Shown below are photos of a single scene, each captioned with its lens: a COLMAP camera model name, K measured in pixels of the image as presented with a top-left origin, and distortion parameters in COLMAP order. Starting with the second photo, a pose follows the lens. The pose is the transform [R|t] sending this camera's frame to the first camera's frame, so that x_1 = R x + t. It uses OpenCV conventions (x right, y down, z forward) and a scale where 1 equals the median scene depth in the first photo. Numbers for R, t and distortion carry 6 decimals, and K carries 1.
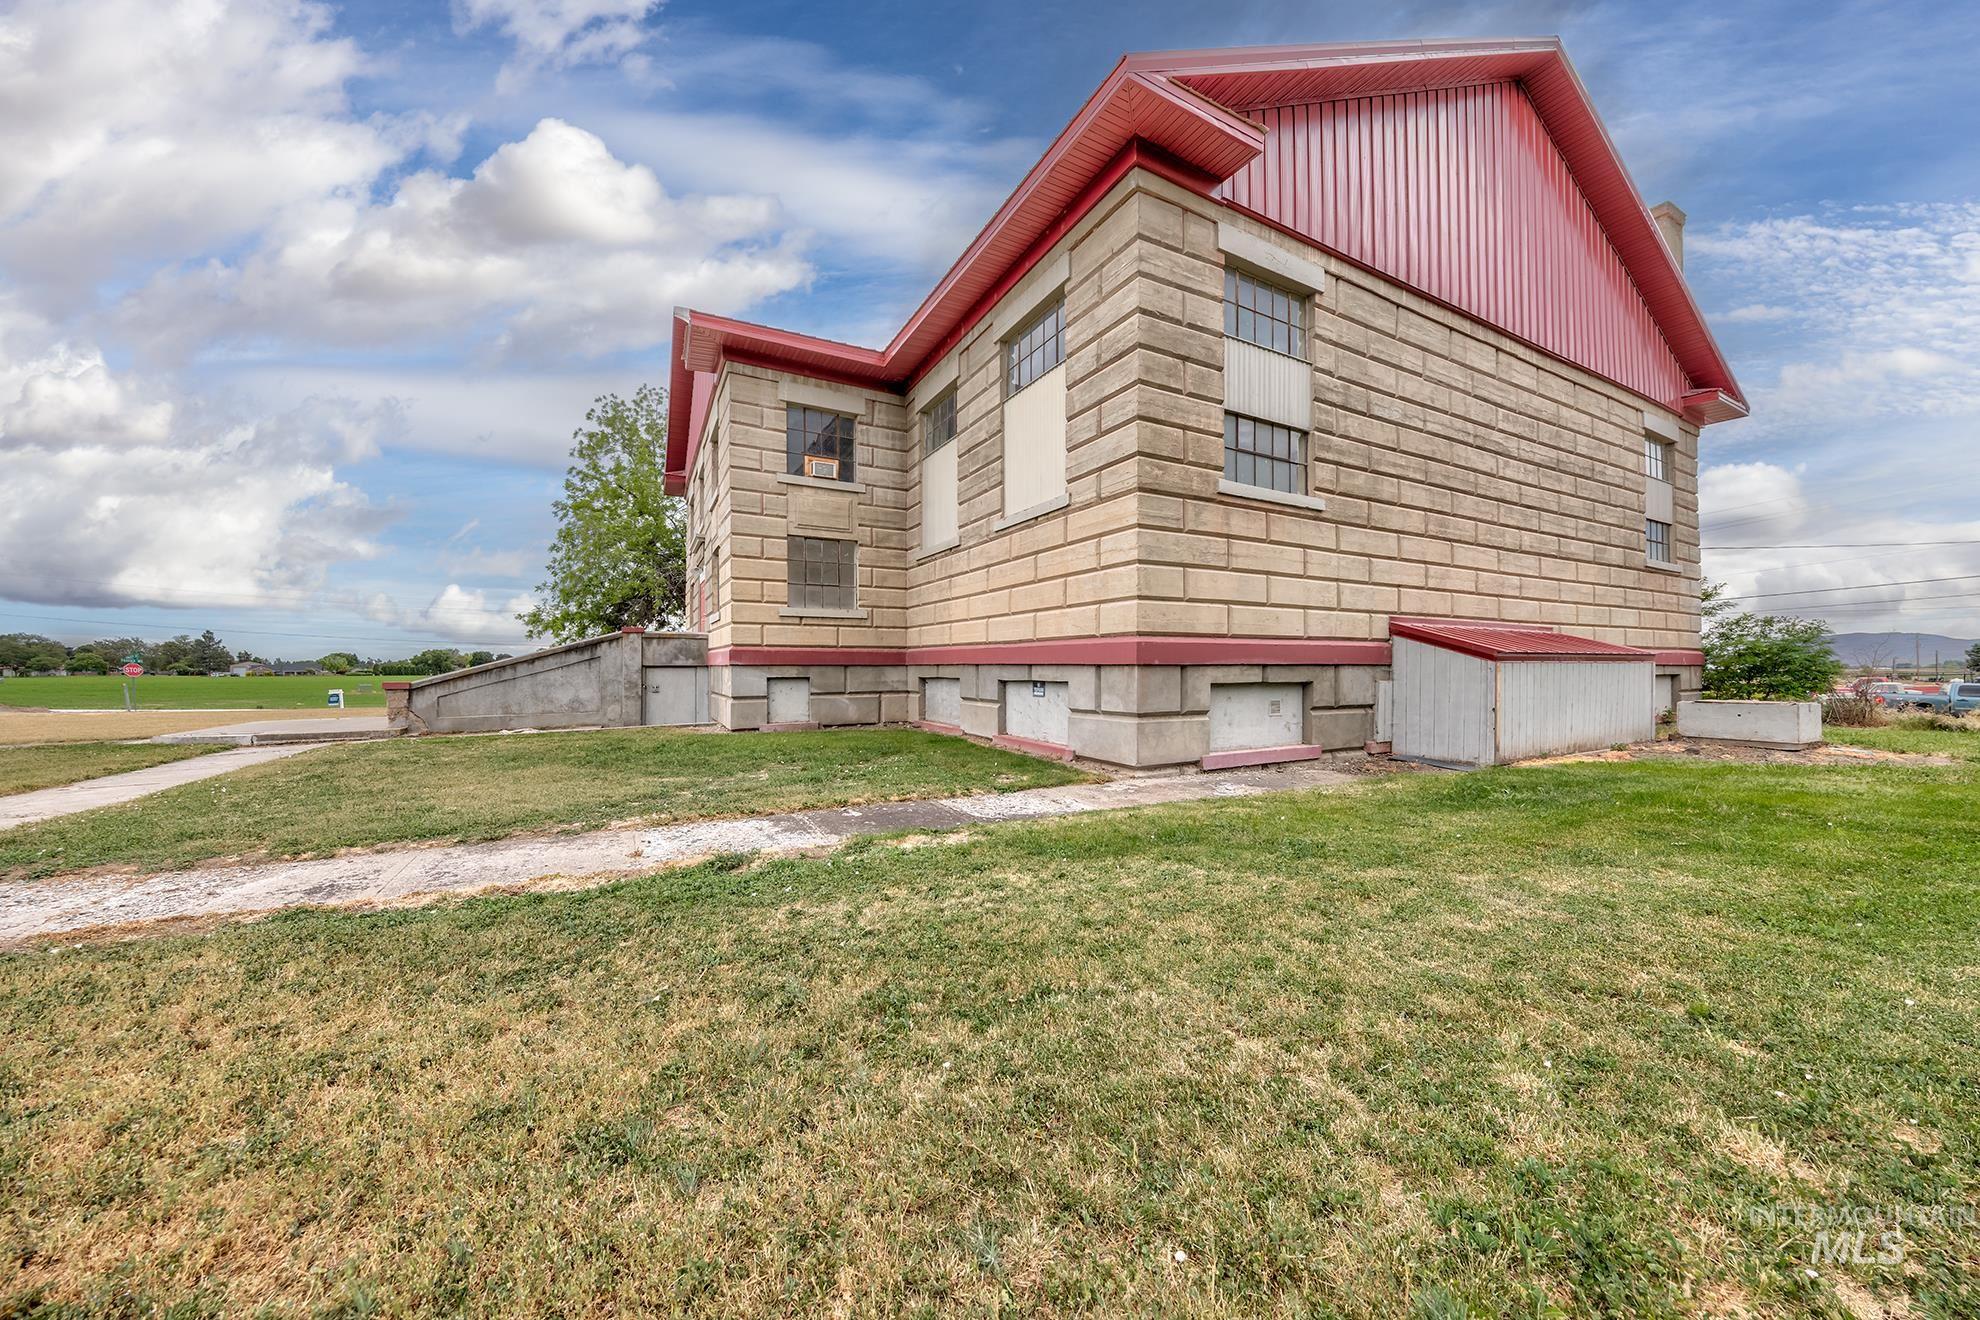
lens RADIAL K [[637.4, 0, 994.1], [0, 637.4, 669.0], [0, 0, 1]] dist [-0.000640, -0.000218]
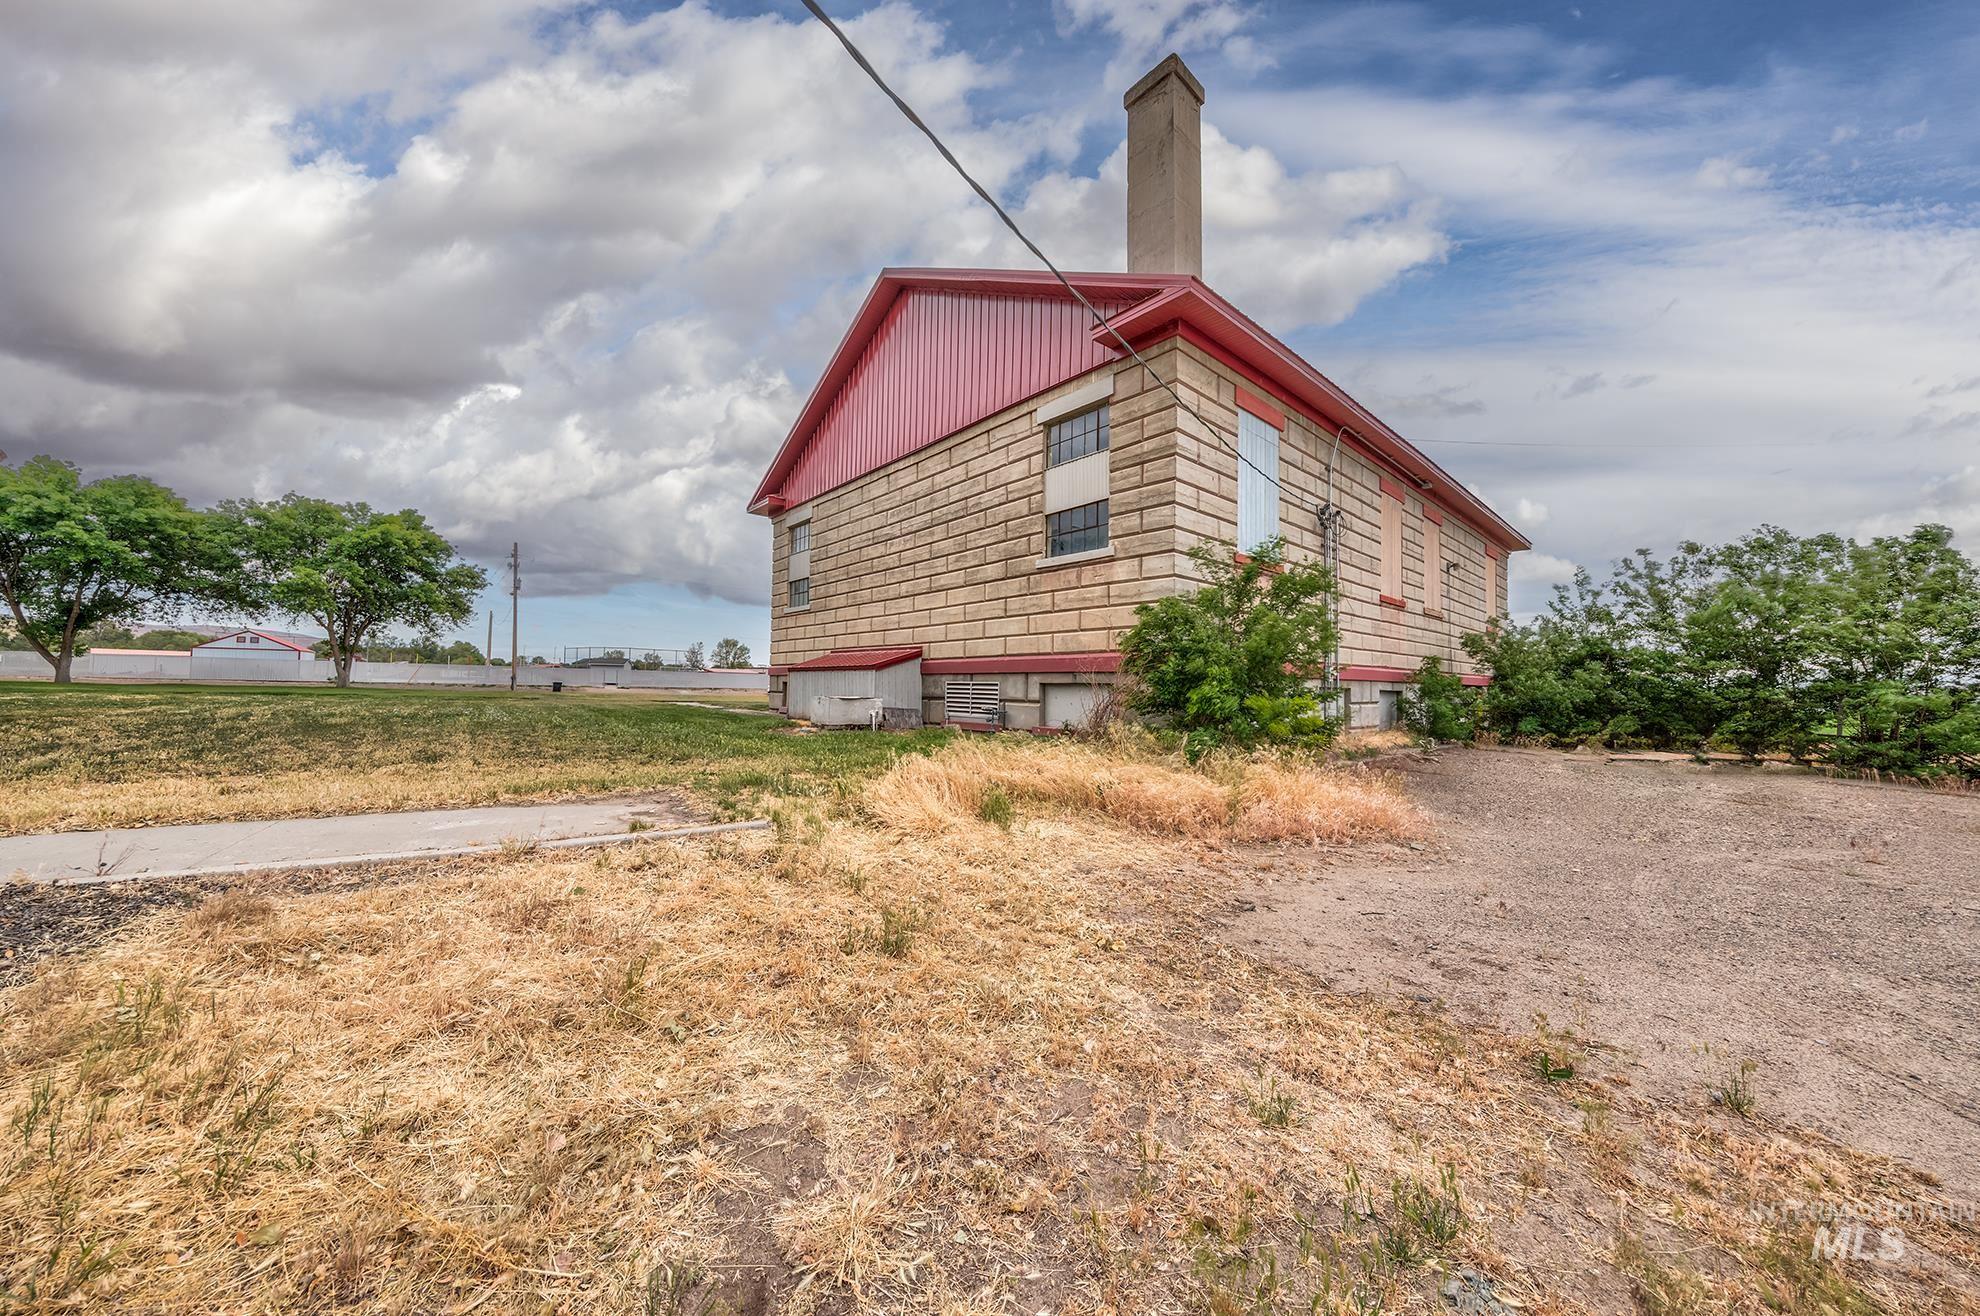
lens RADIAL K [[637.4, 0, 994.1], [0, 637.4, 667.0], [0, 0, 1]] dist [-0.000640, -0.000218]
pose [[0.993261, -0.009939, -0.115475, -0.855157], [0.009989, 0.999950, -0.000154, 0.001216], [0.115471, -0.001001, 0.993310, -0.016219]]
